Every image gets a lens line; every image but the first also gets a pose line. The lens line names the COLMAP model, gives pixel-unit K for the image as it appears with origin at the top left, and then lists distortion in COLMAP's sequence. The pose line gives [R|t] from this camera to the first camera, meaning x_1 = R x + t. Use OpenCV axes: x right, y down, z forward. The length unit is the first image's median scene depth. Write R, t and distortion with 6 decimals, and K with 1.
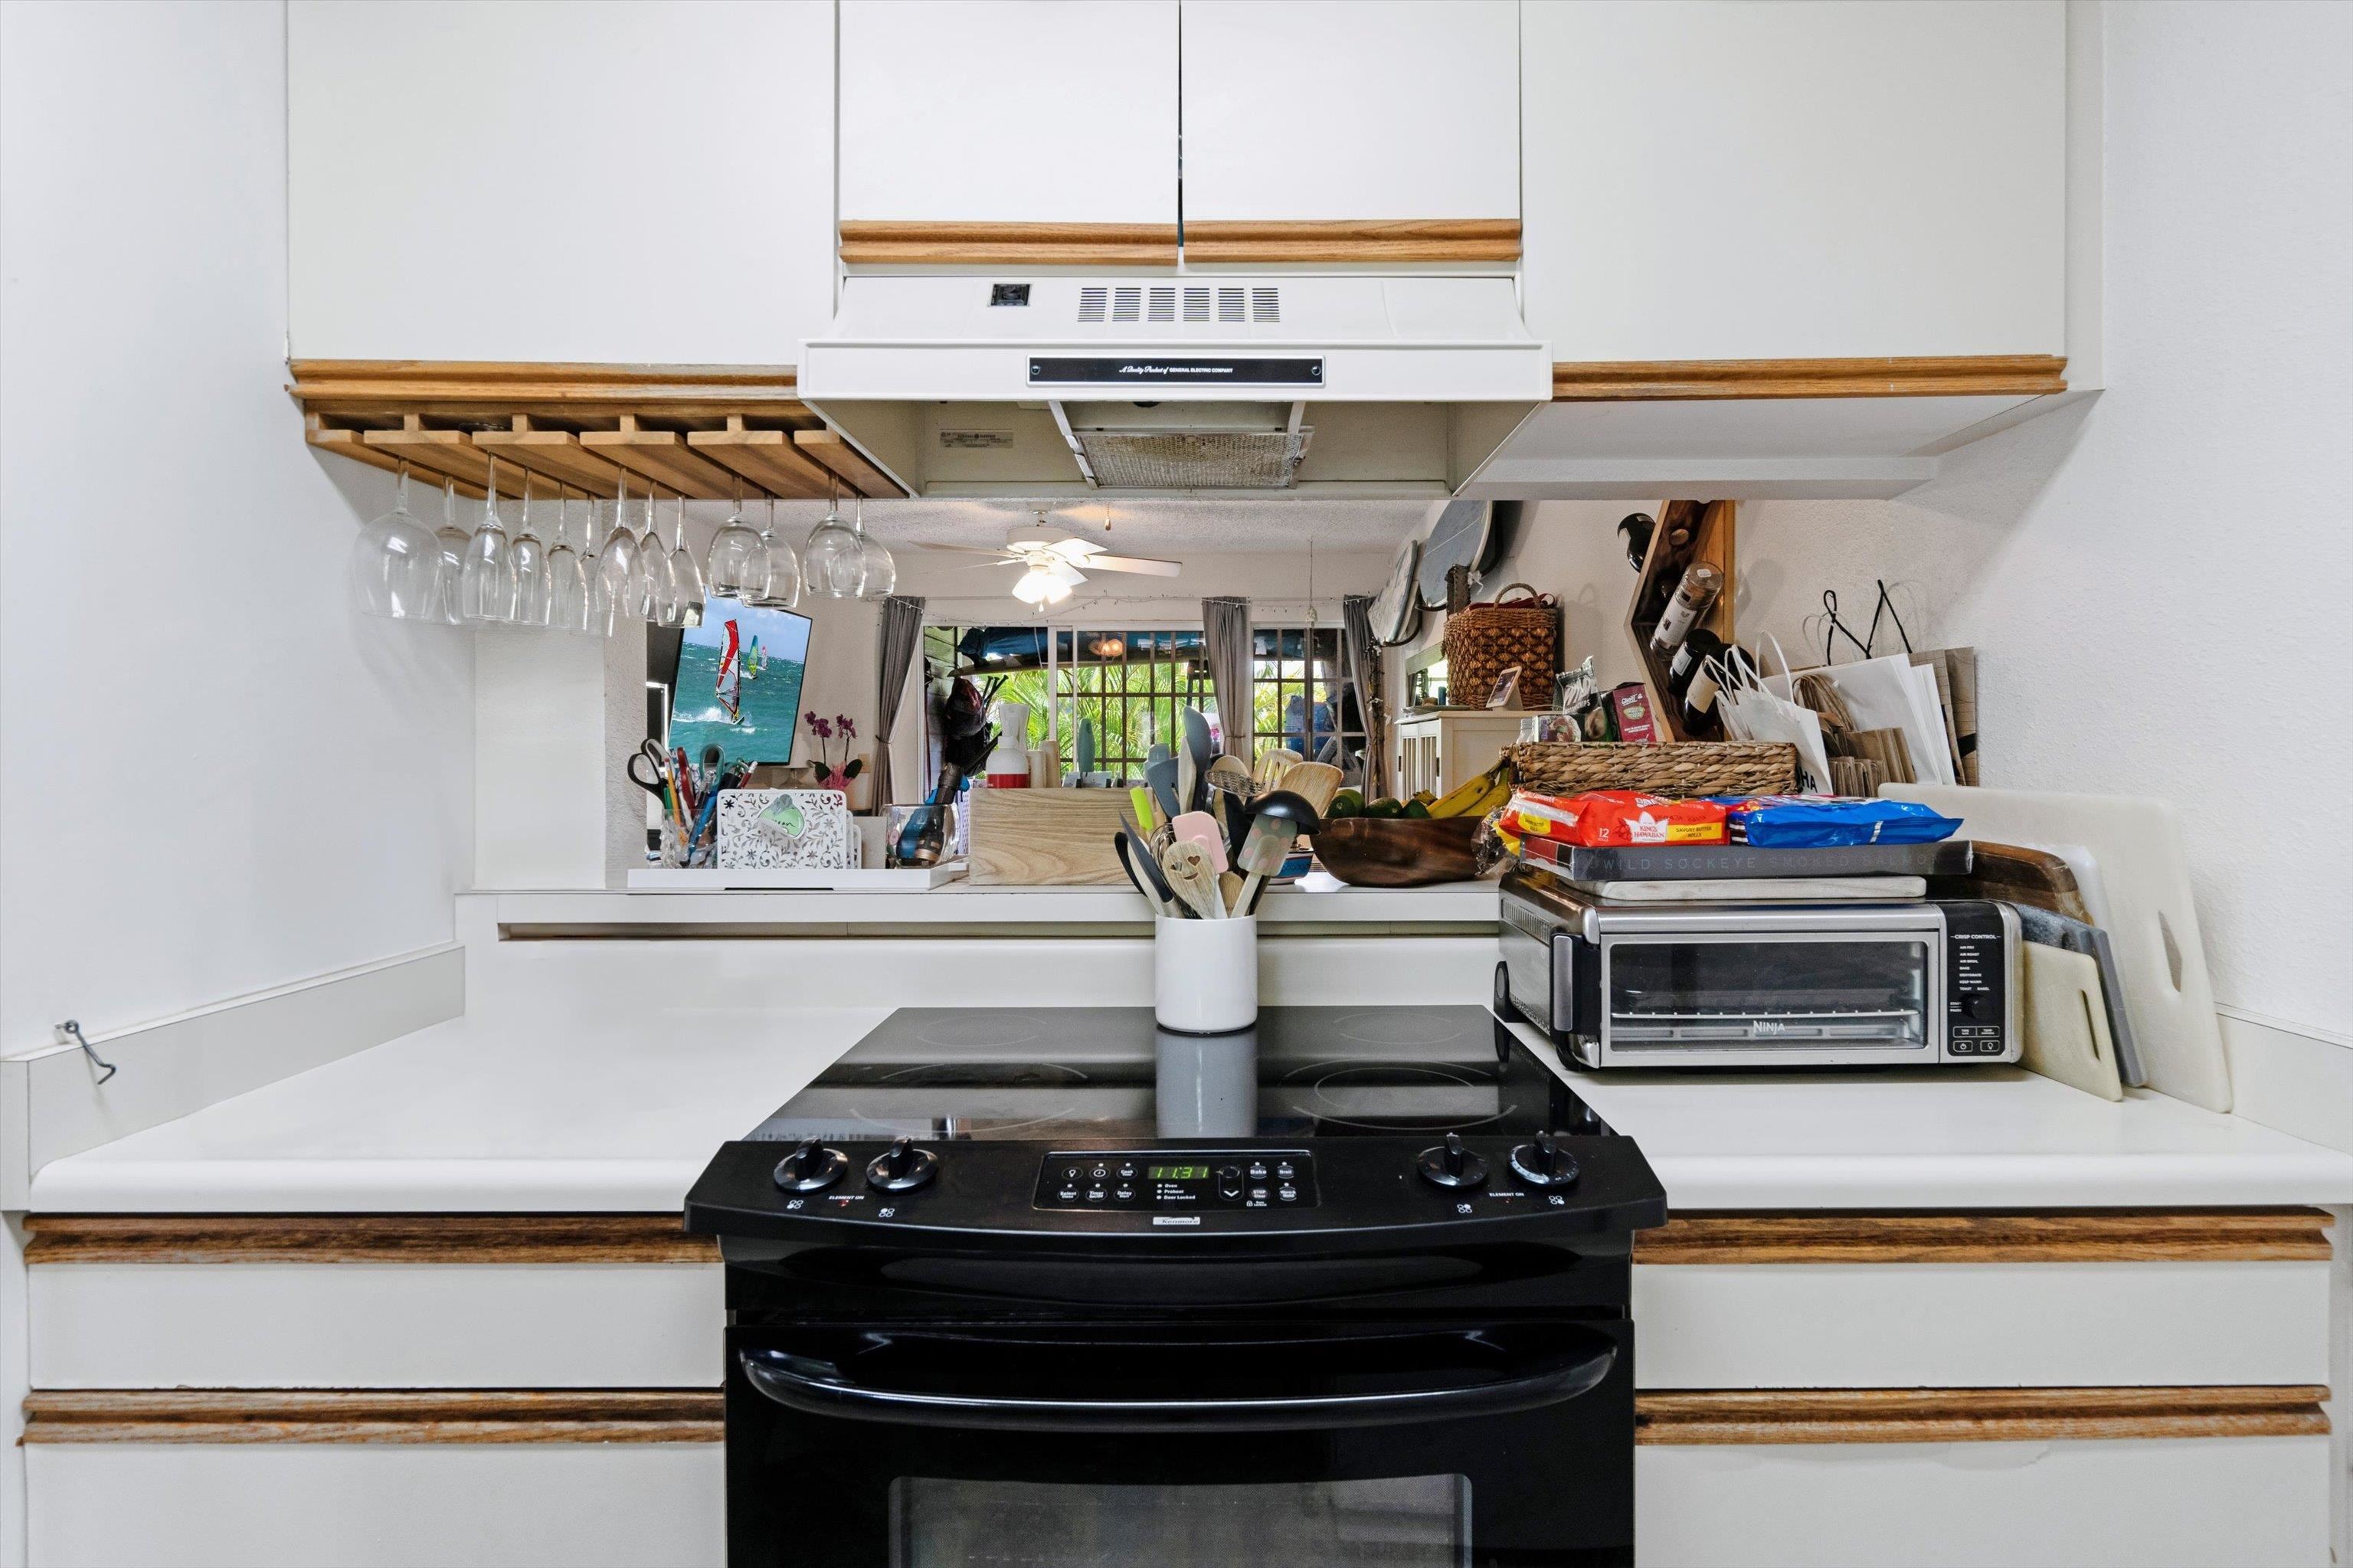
lens RADIAL K [[1162.9, 0, 1186.2], [0, 1162.9, 769.0], [0, 0, 1]] dist [0.000046, -0.000775]
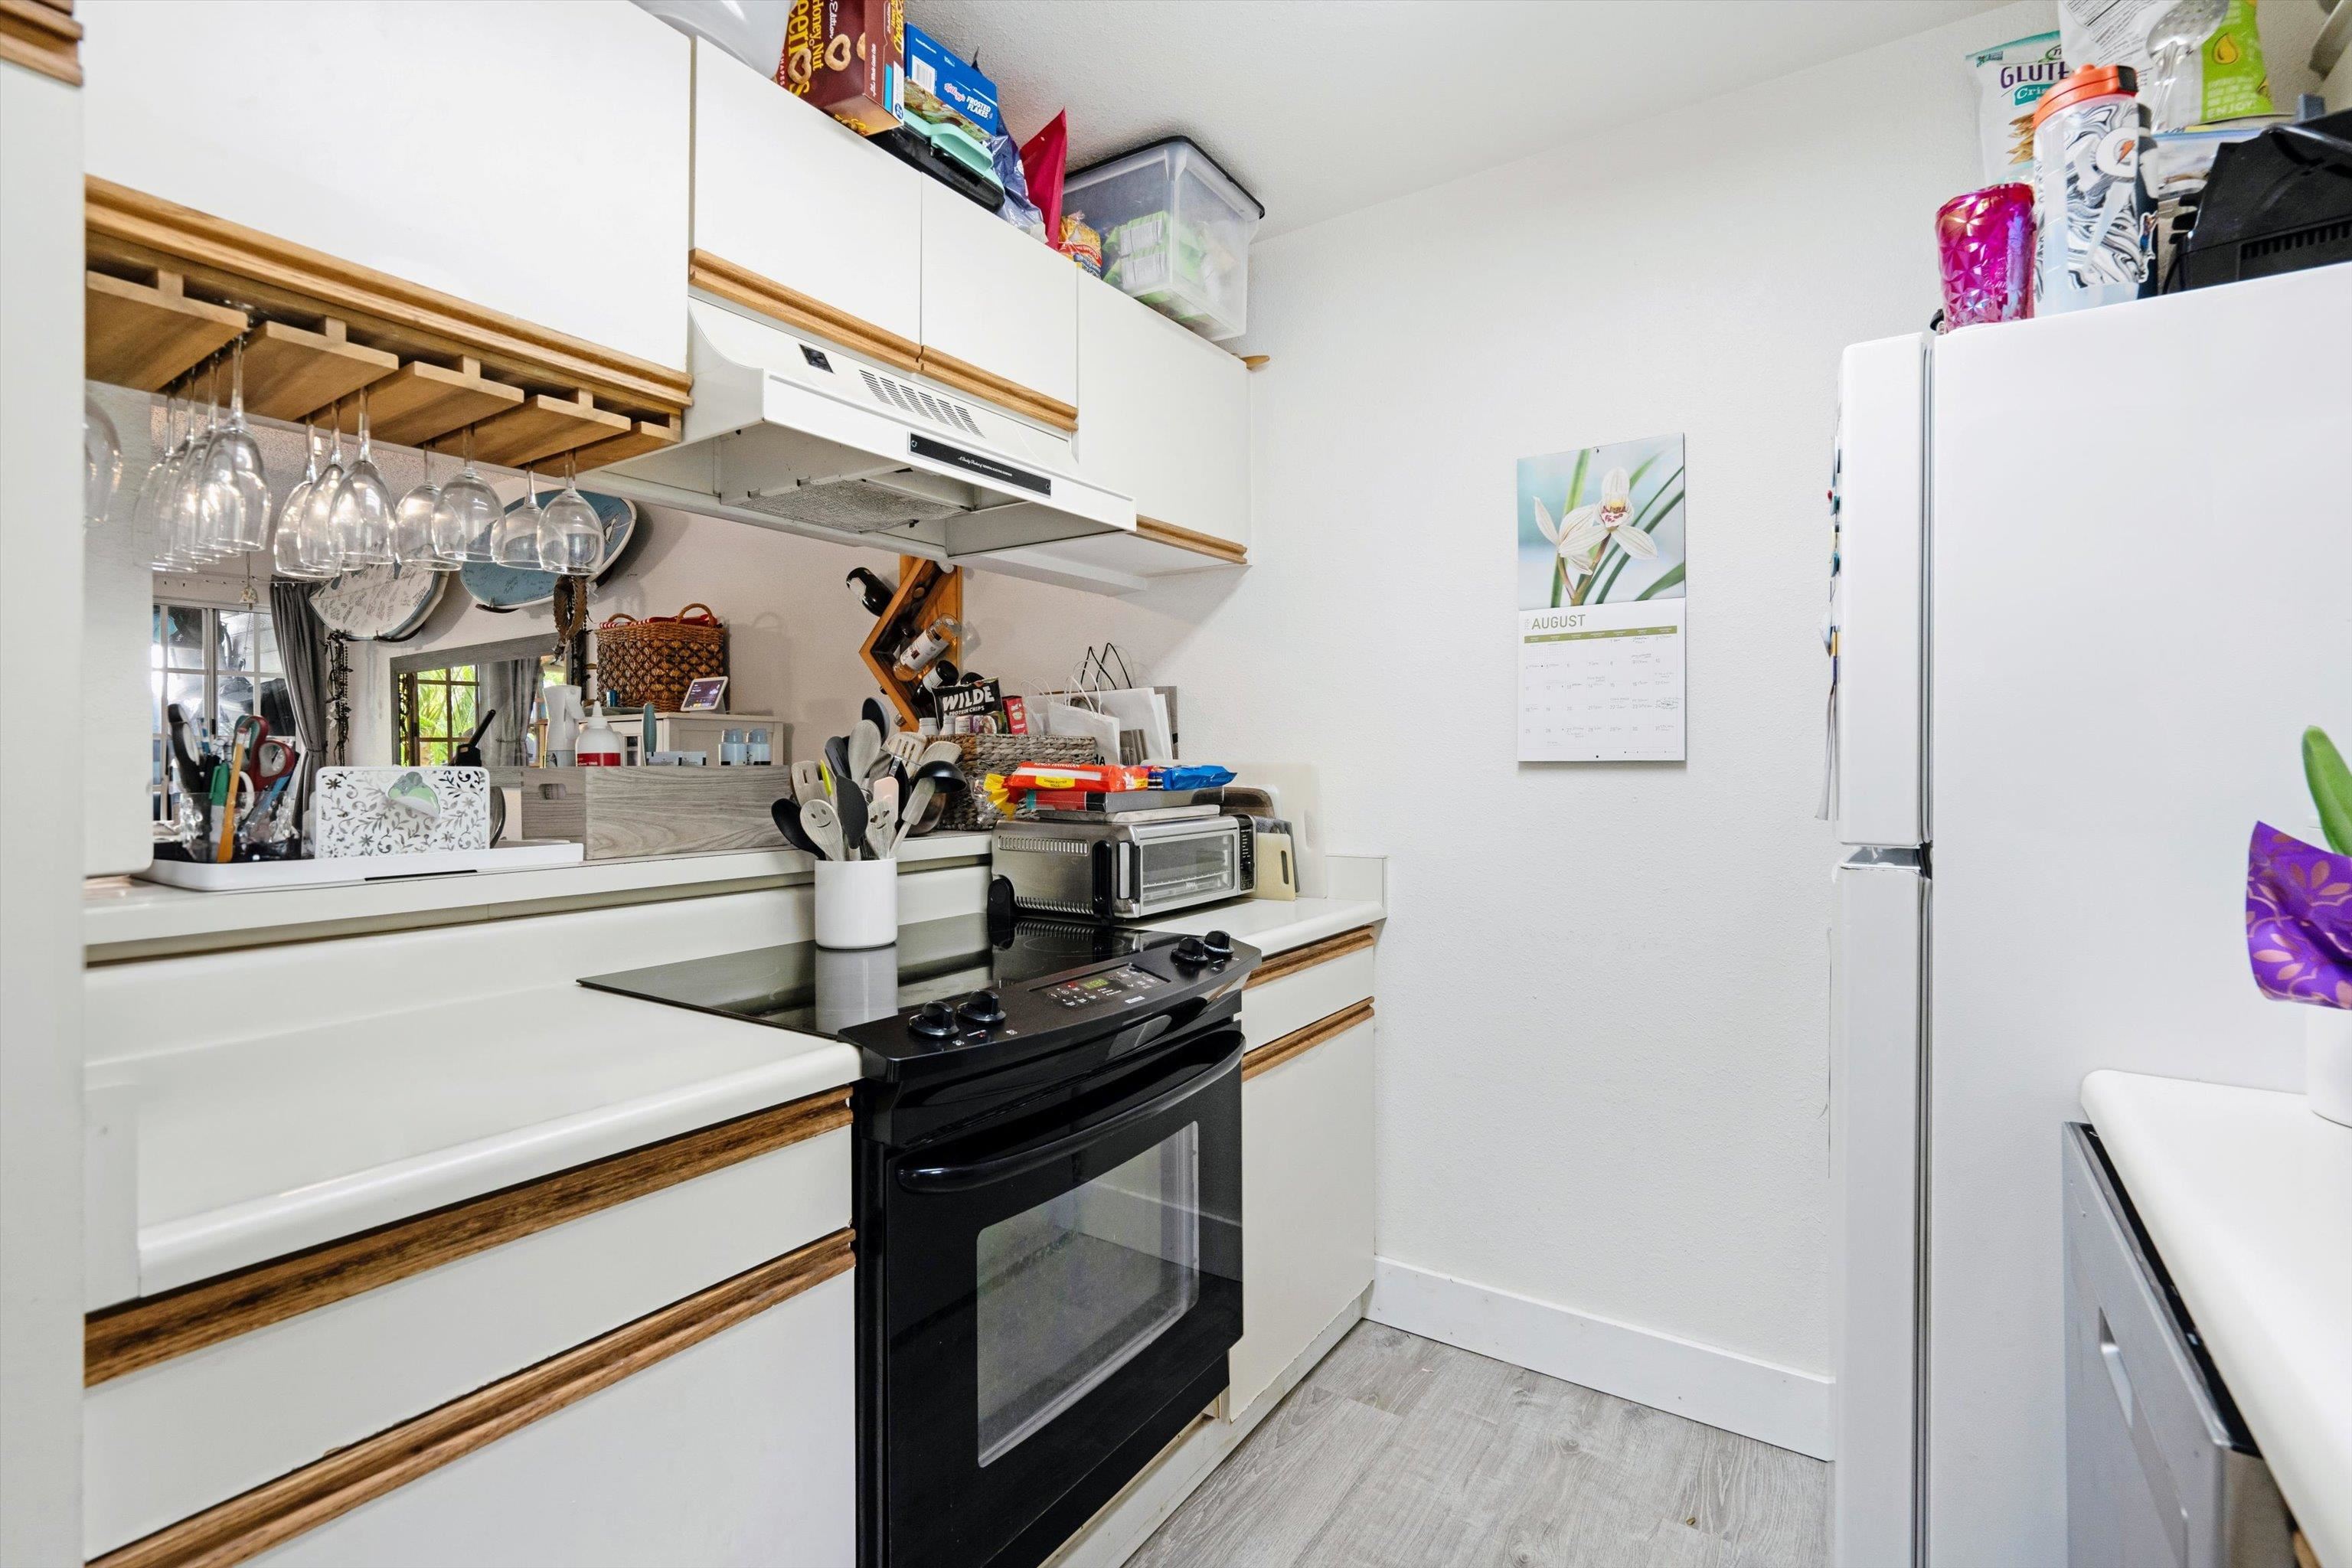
lens RADIAL K [[1074.1, 0, 1178.9], [0, 1074.1, 773.3], [0, 0, 1]] dist [0.001623, 0.000483]
pose [[0.563557, -0.008949, 0.826029, -0.871109], [0.016024, 0.999872, -0.000101, 0.040538], [-0.825922, 0.013293, 0.563628, 0.039875]]
